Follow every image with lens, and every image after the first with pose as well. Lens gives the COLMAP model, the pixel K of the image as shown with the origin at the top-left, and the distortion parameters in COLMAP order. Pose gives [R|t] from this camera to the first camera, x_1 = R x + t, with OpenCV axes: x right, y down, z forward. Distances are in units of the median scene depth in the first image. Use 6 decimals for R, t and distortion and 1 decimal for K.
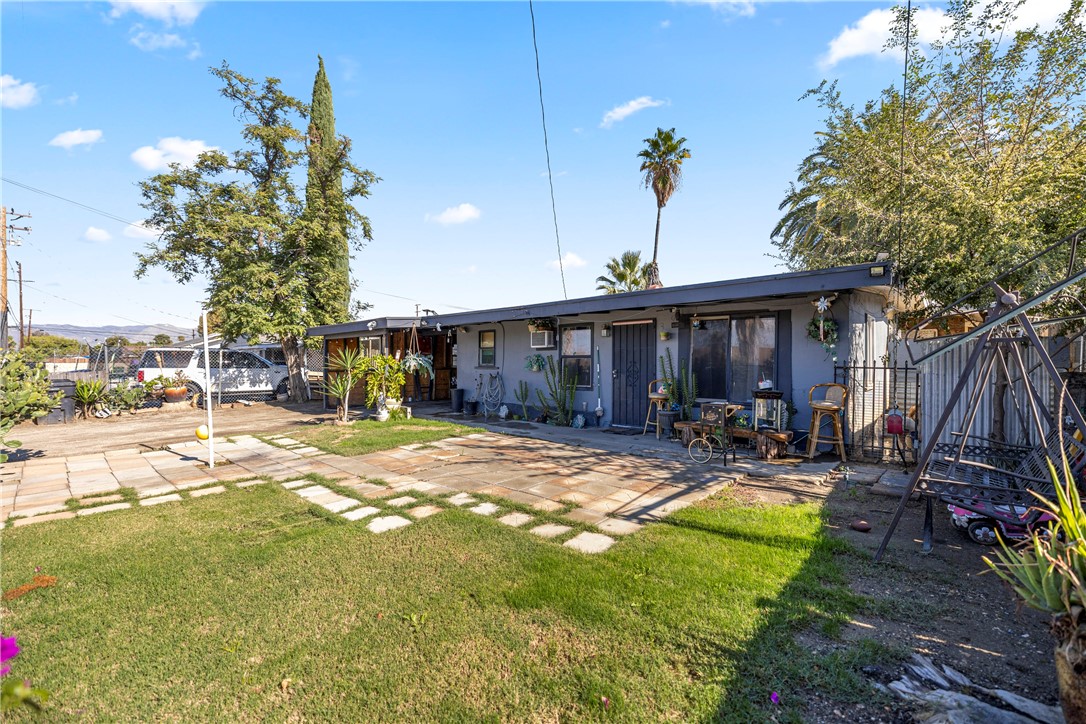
lens RADIAL K [[463.5, 0, 549.5], [0, 463.5, 362.8], [0, 0, 1]] dist [0.000492, 0.000589]
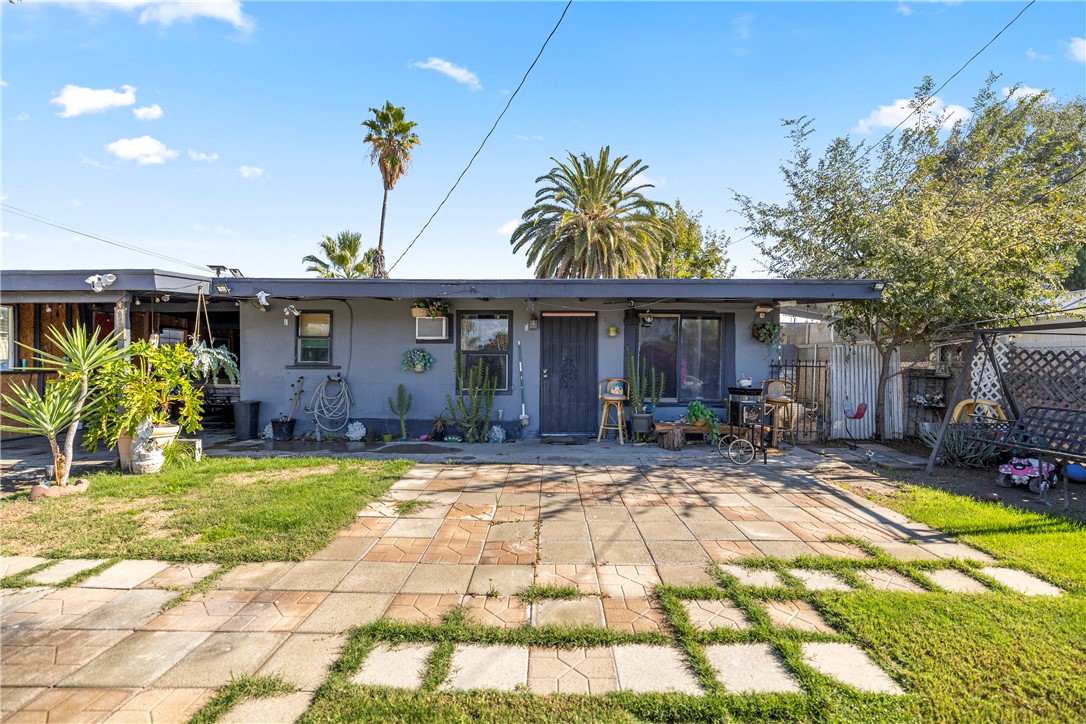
lens RADIAL K [[463.5, 0, 540.0], [0, 463.5, 364.2], [0, 0, 1]] dist [0.000492, 0.000589]
pose [[0.748376, 0.000547, 0.663275, -0.383422], [-0.004538, 0.999980, 0.004295, 0.002578], [-0.663259, -0.006224, 0.748364, 0.337985]]
